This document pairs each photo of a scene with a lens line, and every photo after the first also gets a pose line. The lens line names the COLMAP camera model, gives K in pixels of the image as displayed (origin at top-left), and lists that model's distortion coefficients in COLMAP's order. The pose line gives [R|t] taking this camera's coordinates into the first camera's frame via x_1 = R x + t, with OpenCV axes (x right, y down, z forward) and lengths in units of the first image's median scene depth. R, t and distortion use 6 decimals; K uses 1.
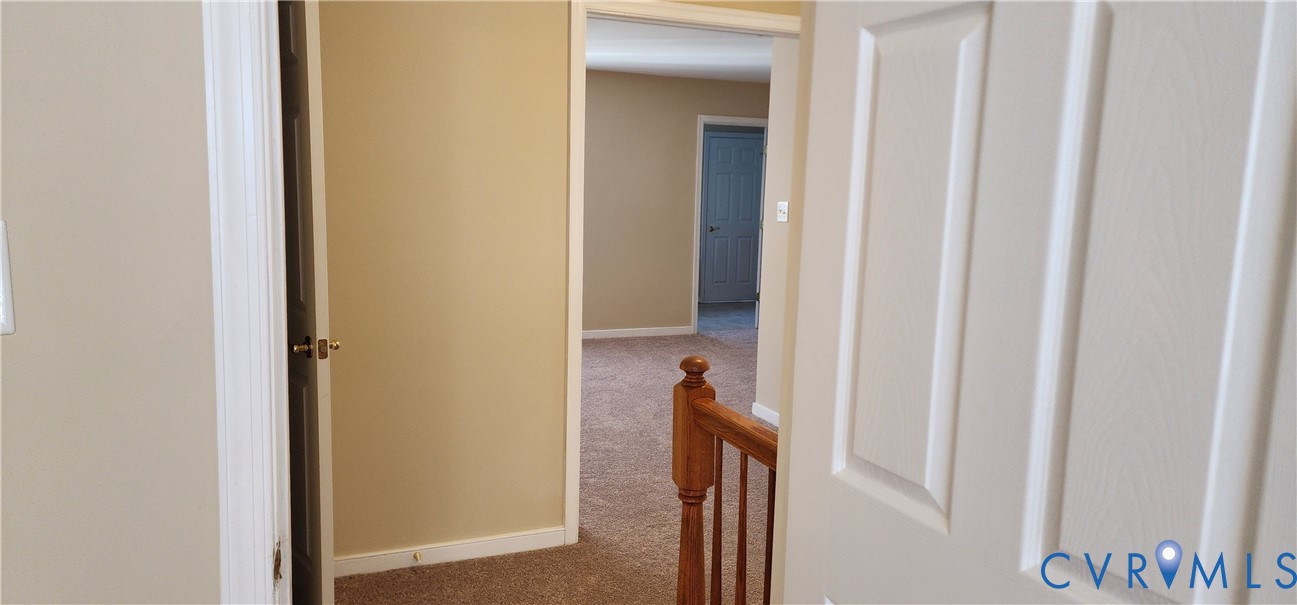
lens RADIAL K [[857.0, 0, 659.2], [0, 857.0, 306.1], [0, 0, 1]] dist [0.099931, -0.110606]
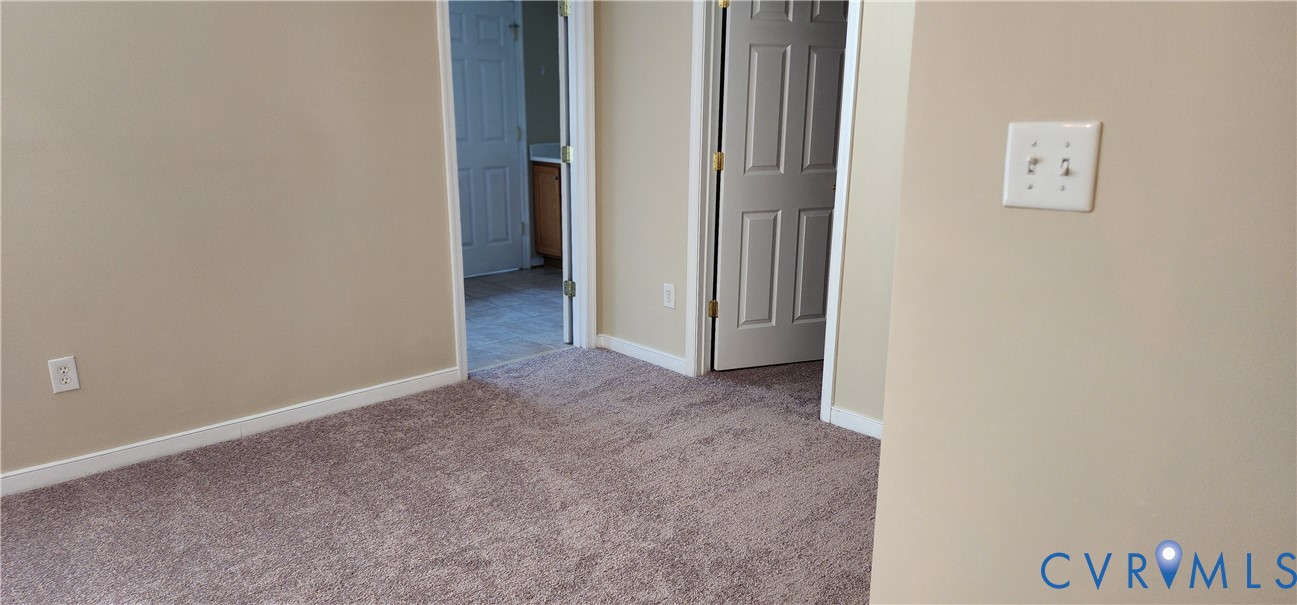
lens RADIAL K [[857.0, 0, 659.2], [0, 857.0, 306.1], [0, 0, 1]] dist [0.099931, -0.110606]
pose [[0.927399, -0.127164, 0.351795, -0.025549], [0.086912, 0.987959, 0.128001, -0.067092], [-0.363836, -0.088132, 0.927284, 0.490831]]
